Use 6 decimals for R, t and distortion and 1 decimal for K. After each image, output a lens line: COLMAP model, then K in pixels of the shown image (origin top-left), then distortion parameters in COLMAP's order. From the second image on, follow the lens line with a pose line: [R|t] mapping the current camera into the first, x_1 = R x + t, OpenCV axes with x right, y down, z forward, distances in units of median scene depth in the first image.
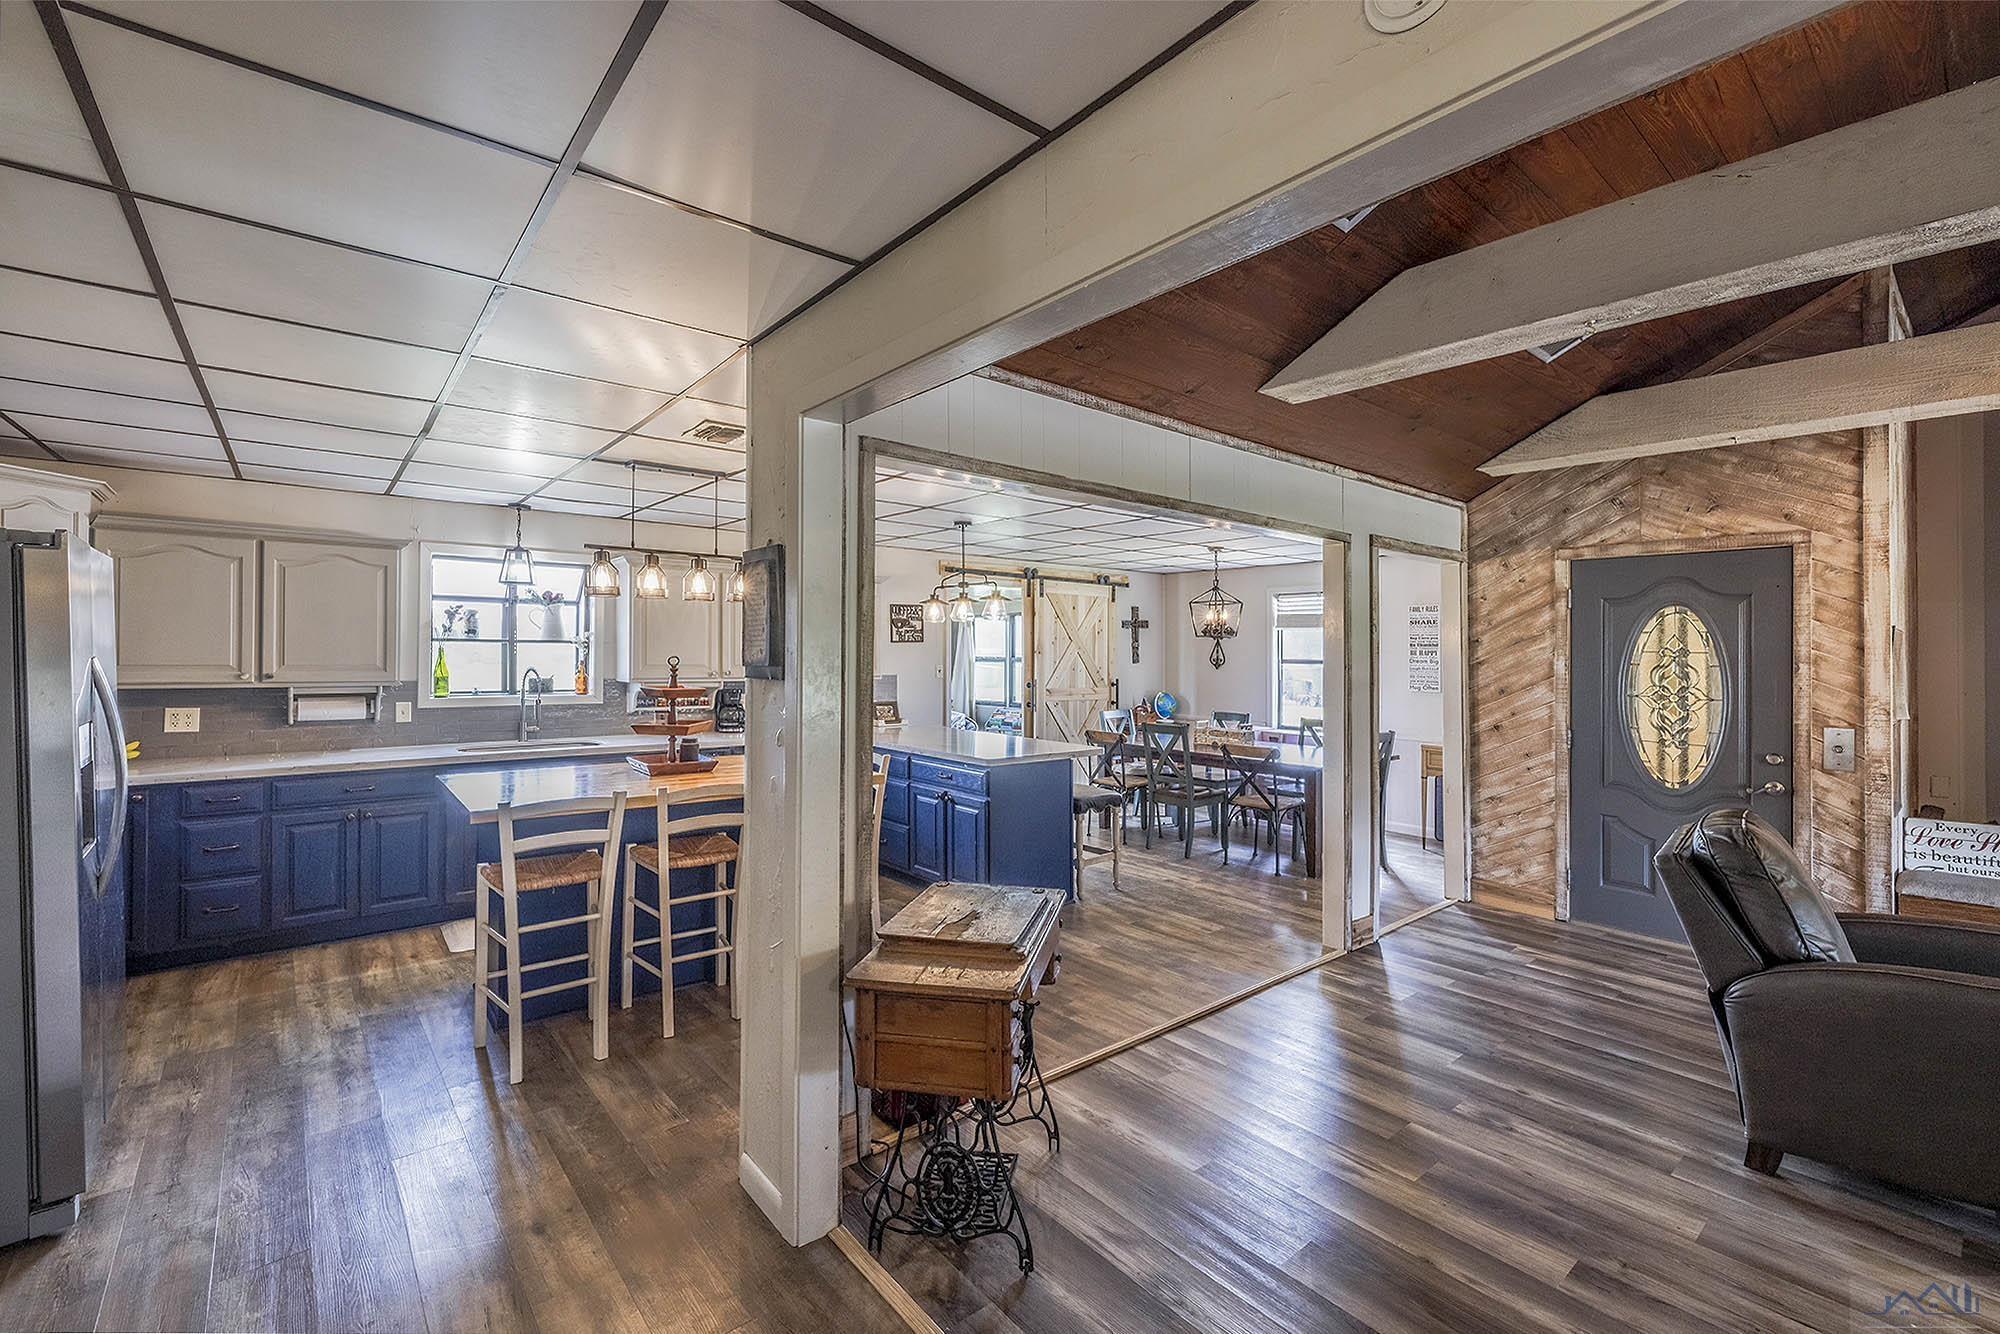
lens RADIAL K [[849.8, 0, 983.9], [0, 849.8, 633.8], [0, 0, 1]] dist [0.002034, 0.000161]
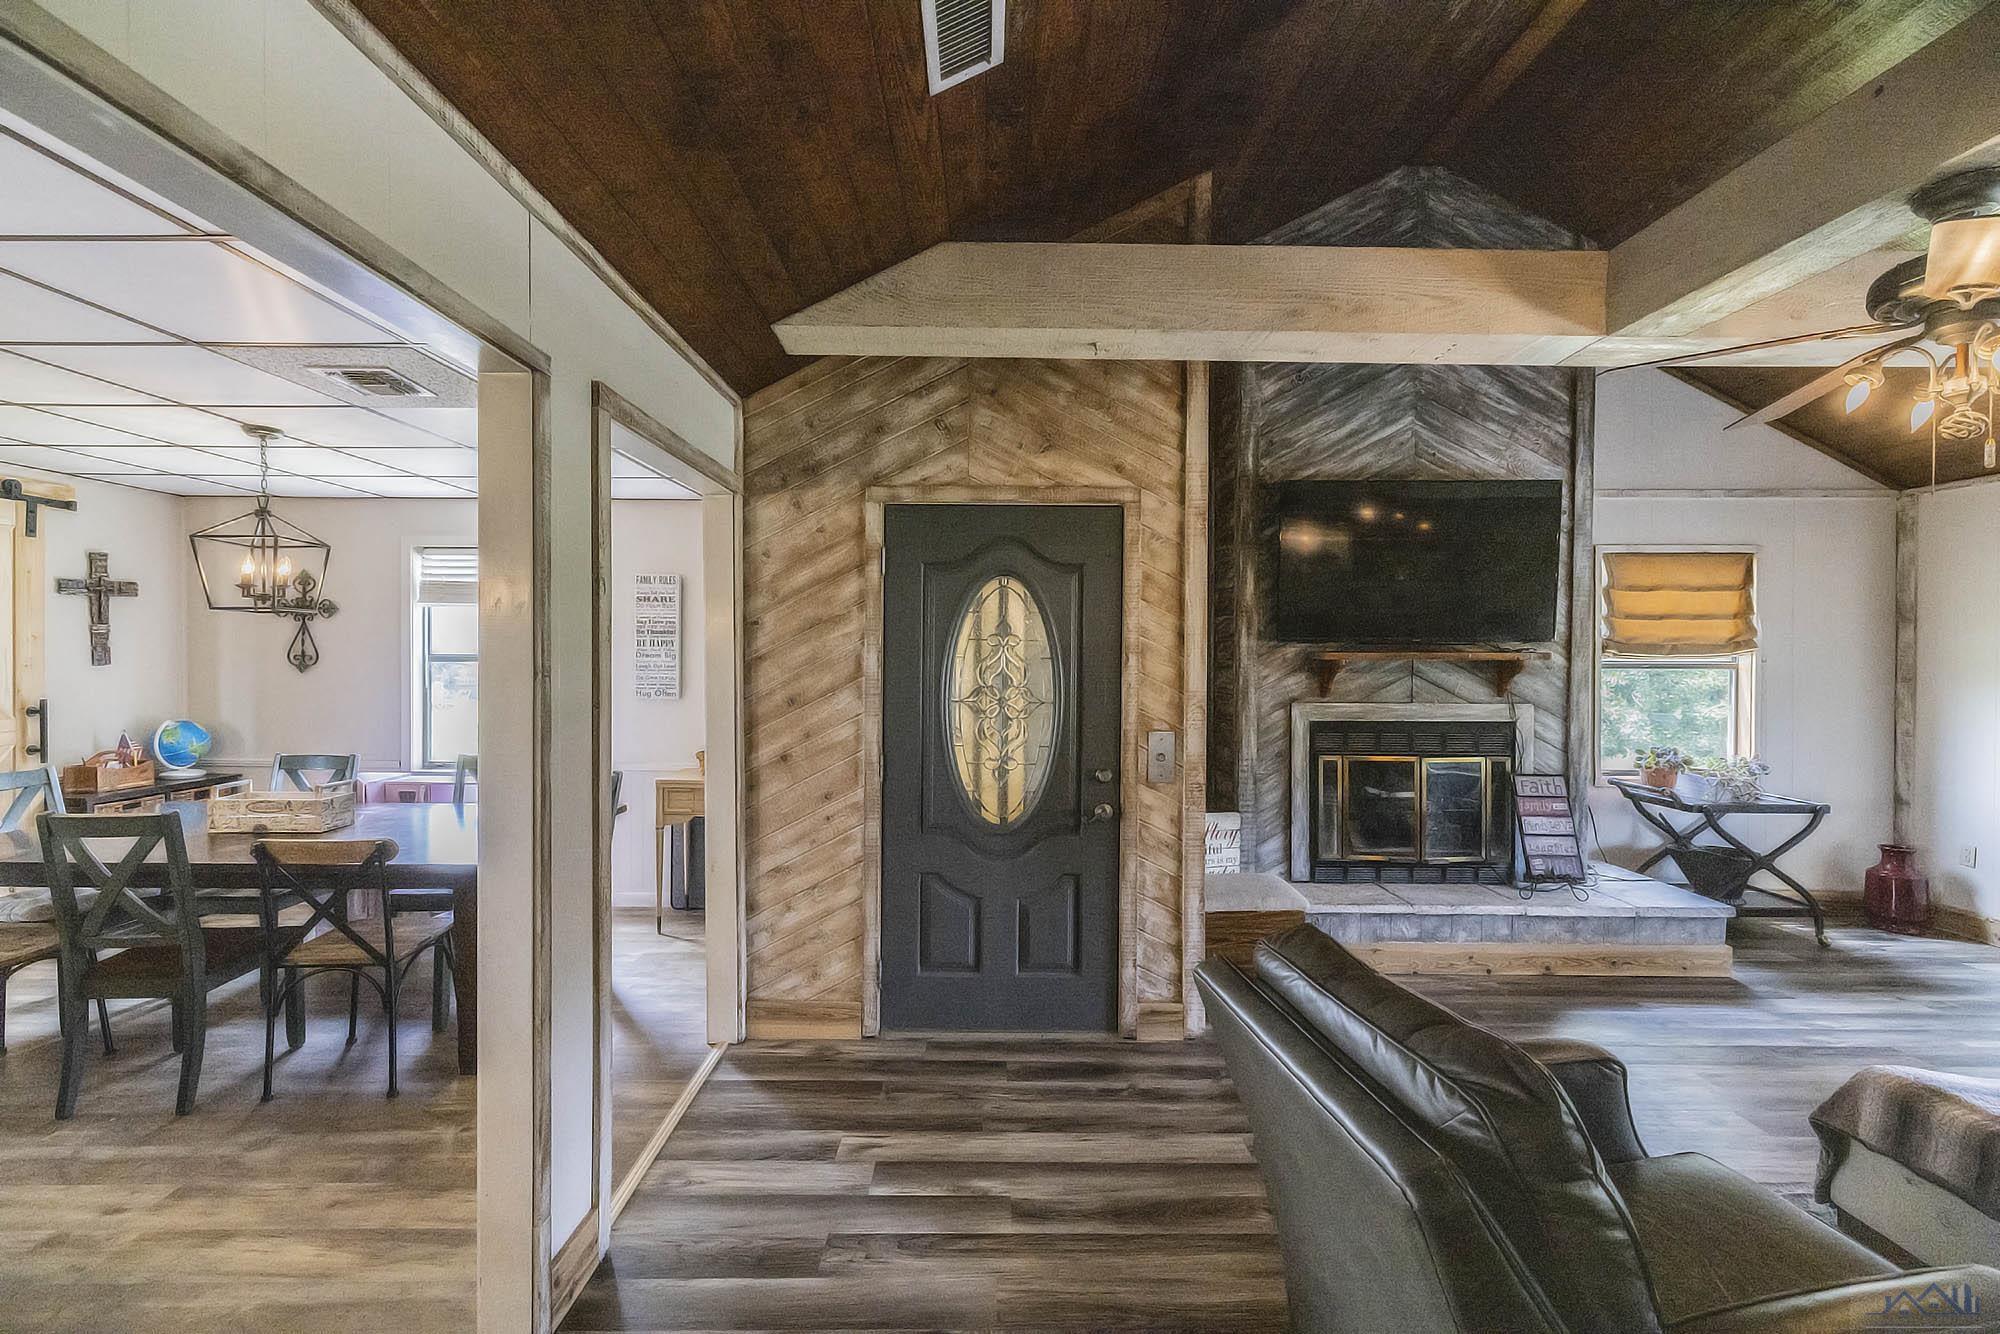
lens RADIAL K [[835.5, 0, 989.9], [0, 835.5, 660.8], [0, 0, 1]] dist [0.000924, 0.000036]
pose [[0.628094, -0.014598, 0.778000, 0.220465], [-0.014563, 0.999428, 0.030510, 0.016164], [-0.778001, -0.030493, 0.627523, 0.505295]]
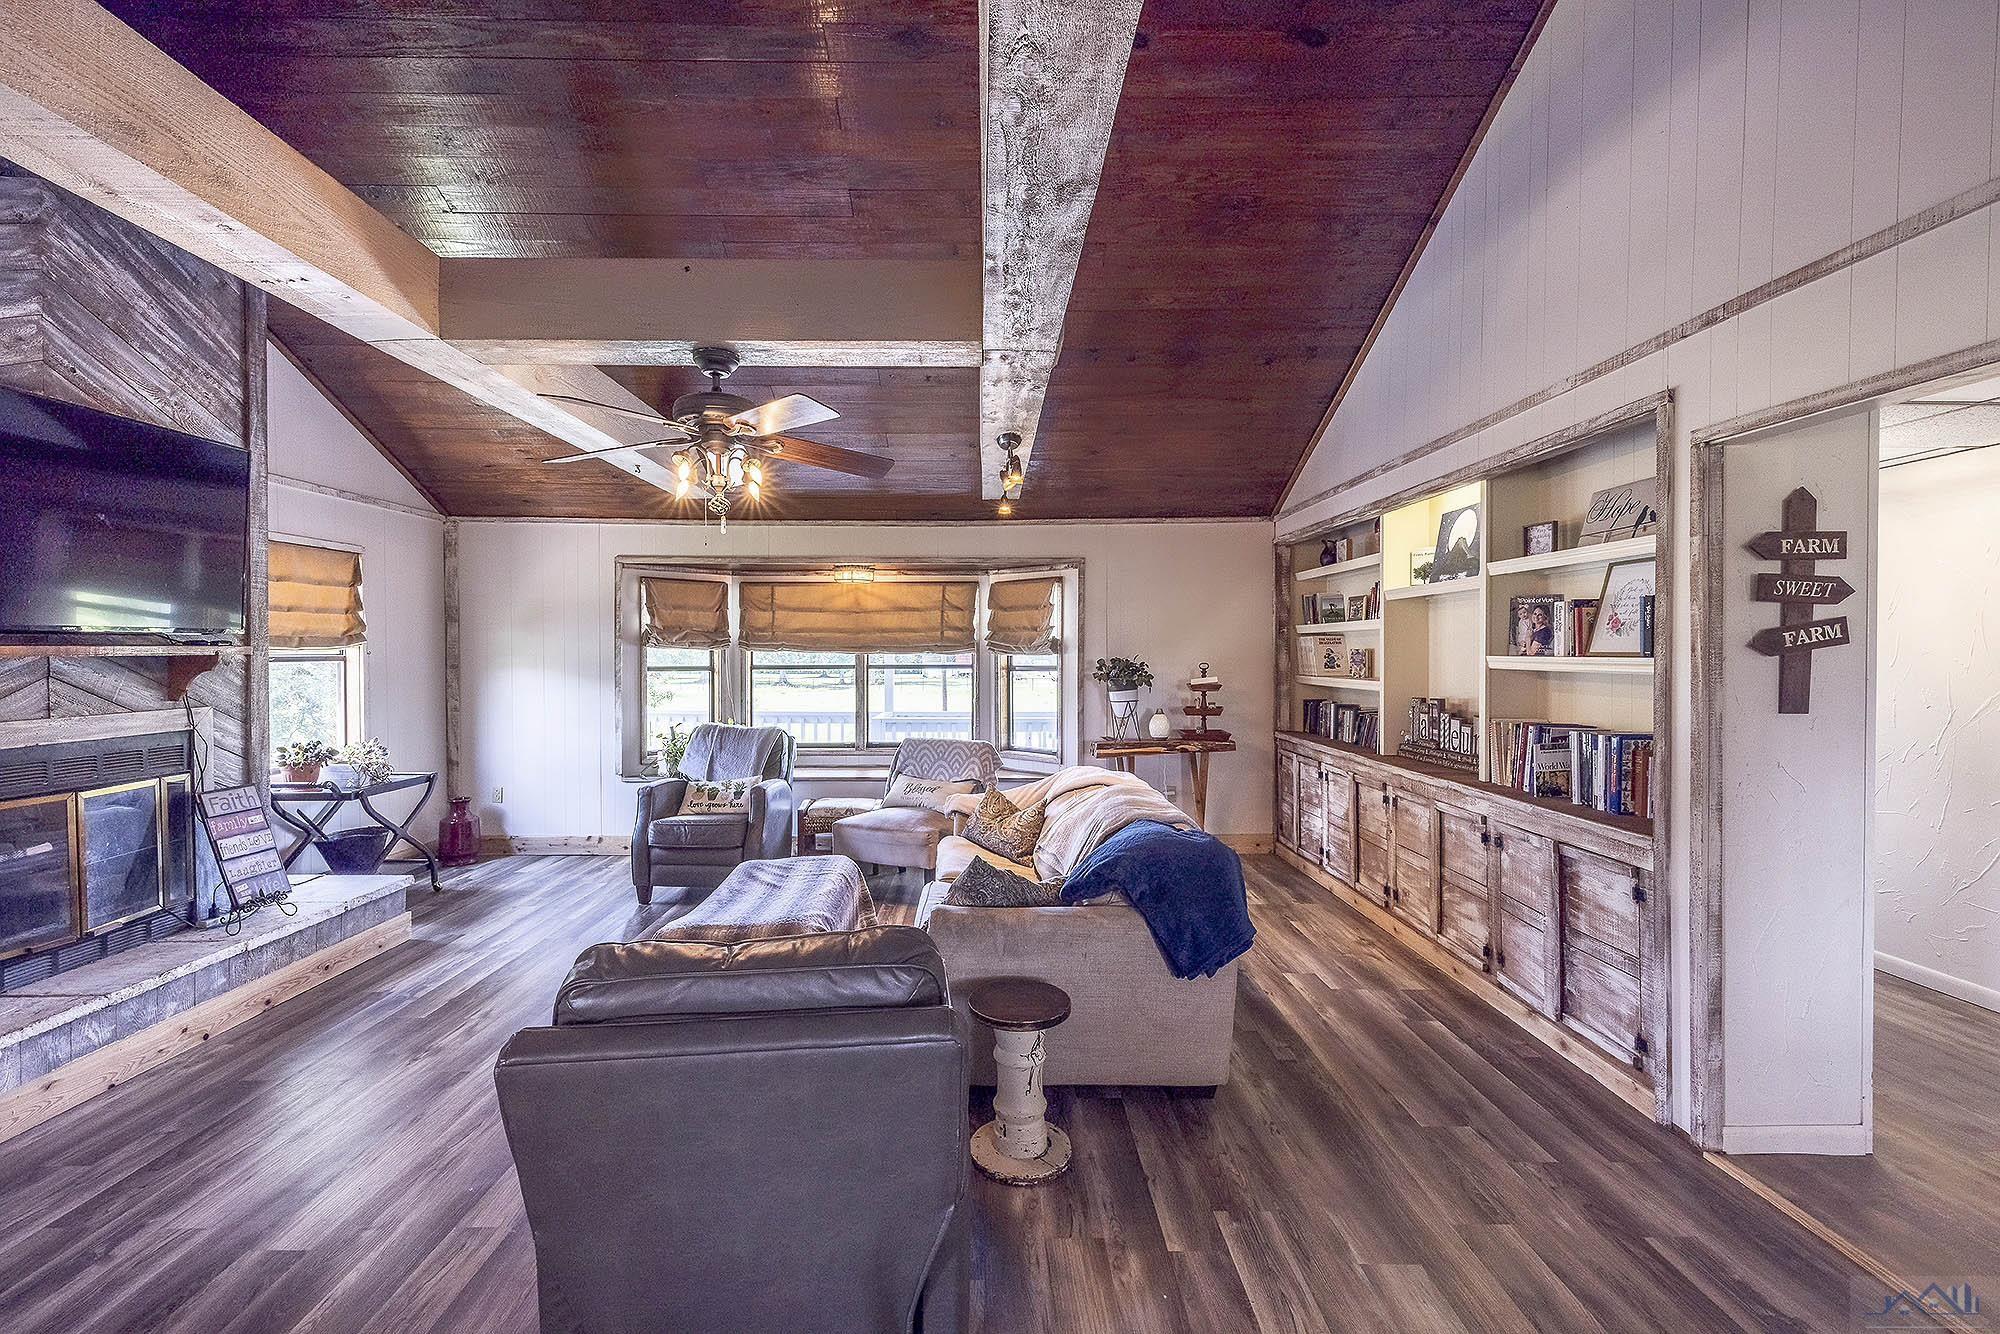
lens RADIAL K [[830.9, 0, 997.6], [0, 830.9, 662.6], [0, 0, 1]] dist [-0.000587, 0.000148]
pose [[-0.784090, -0.021186, 0.620285, 0.257473], [-0.021902, 0.999739, 0.006459, 0.020706], [-0.620260, -0.008521, -0.784350, 0.752316]]
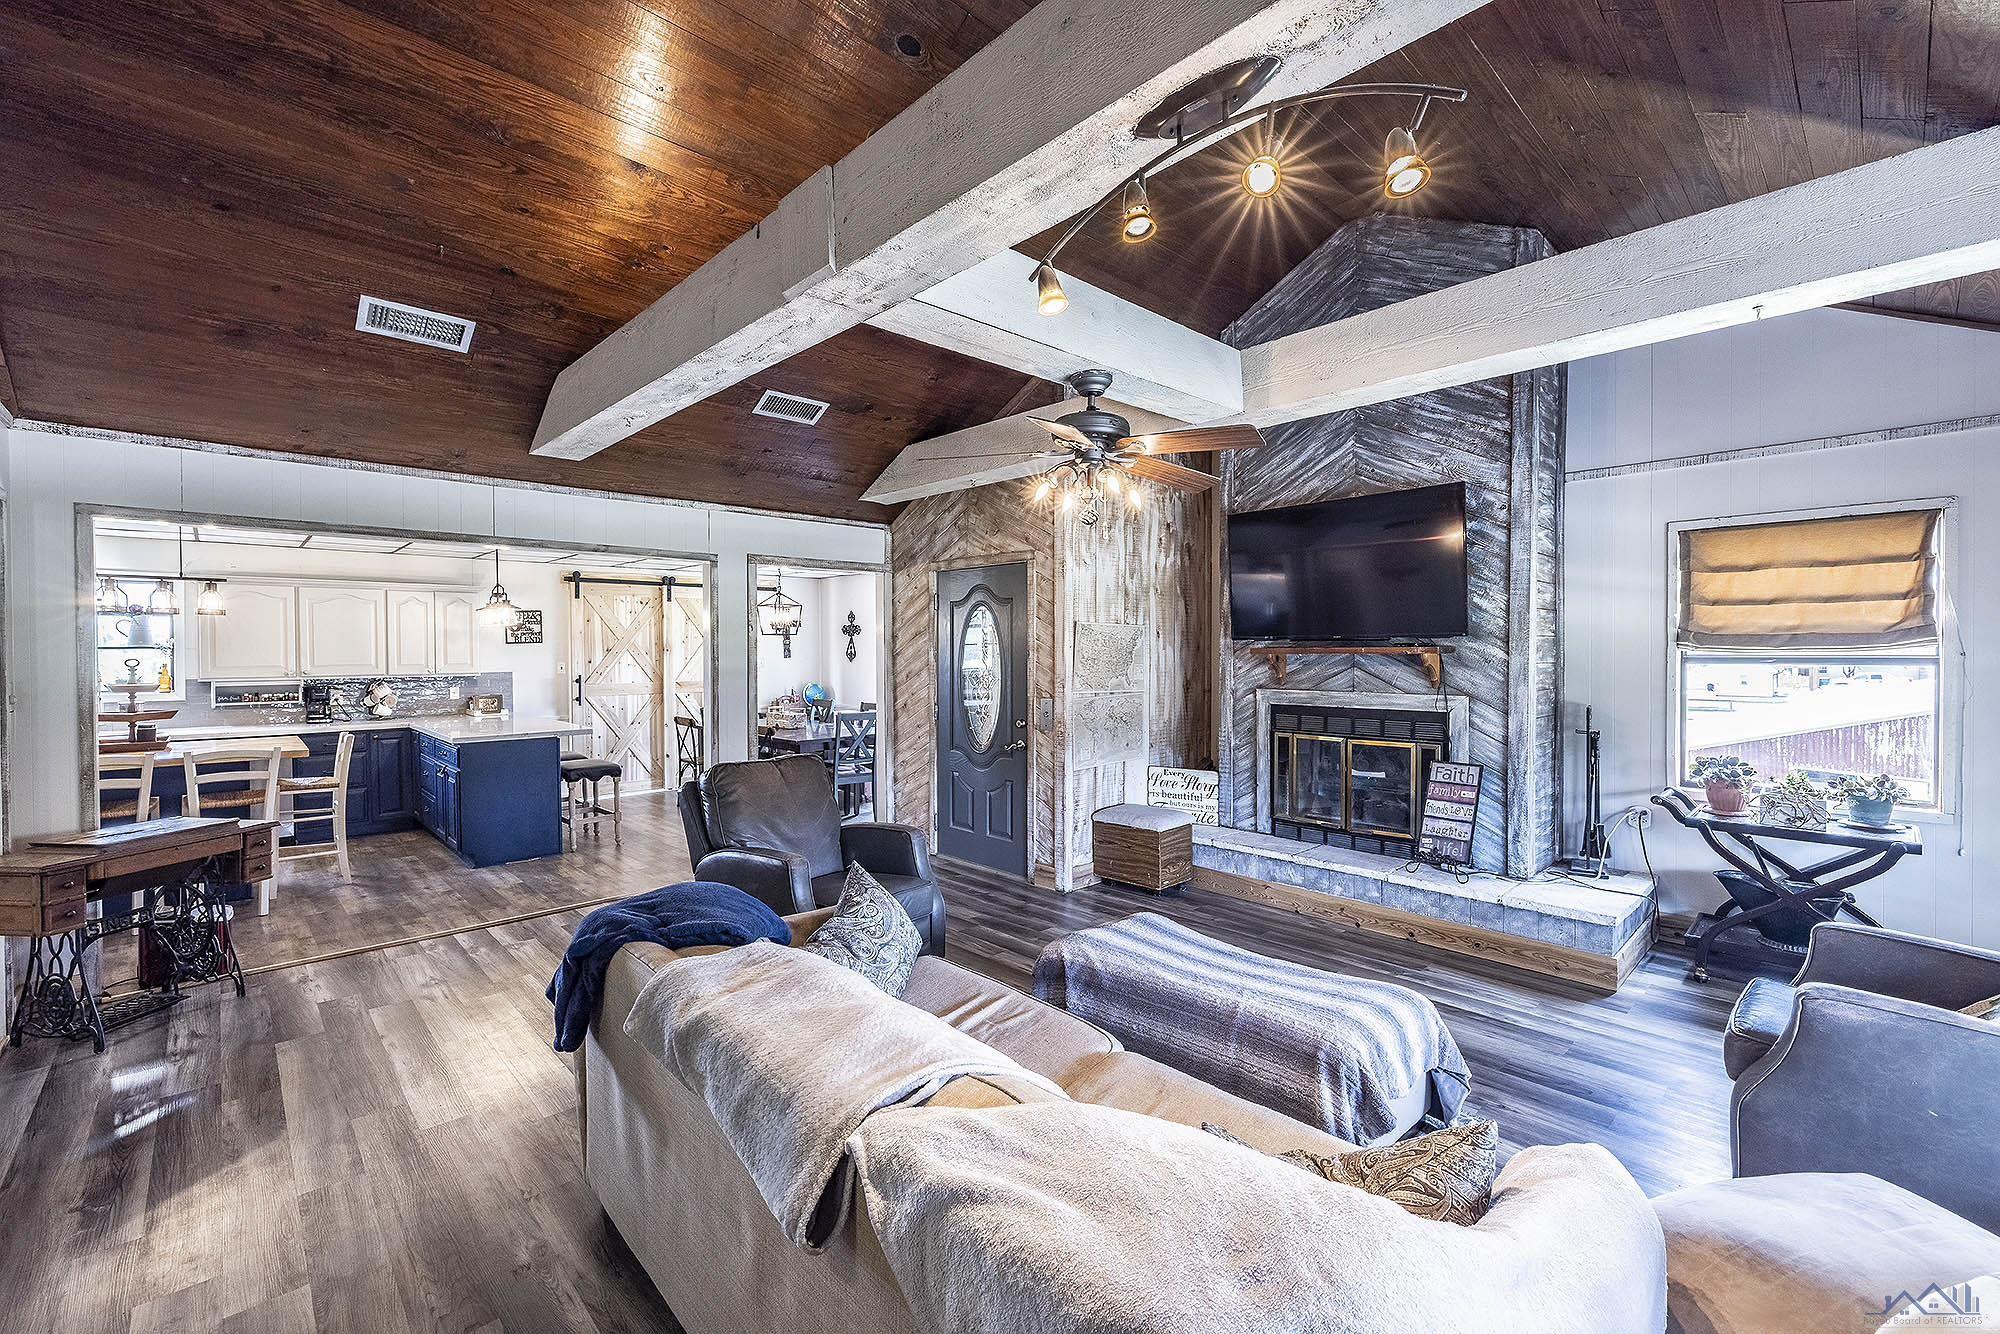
lens RADIAL K [[849.7, 0, 996.7], [0, 849.7, 658.0], [0, 0, 1]] dist [-0.007549, 0.000364]
pose [[0.997929, -0.015453, 0.062449, 0.683669], [0.013431, 0.999376, 0.032673, 0.001651], [-0.062915, -0.031766, 0.997513, -0.261534]]
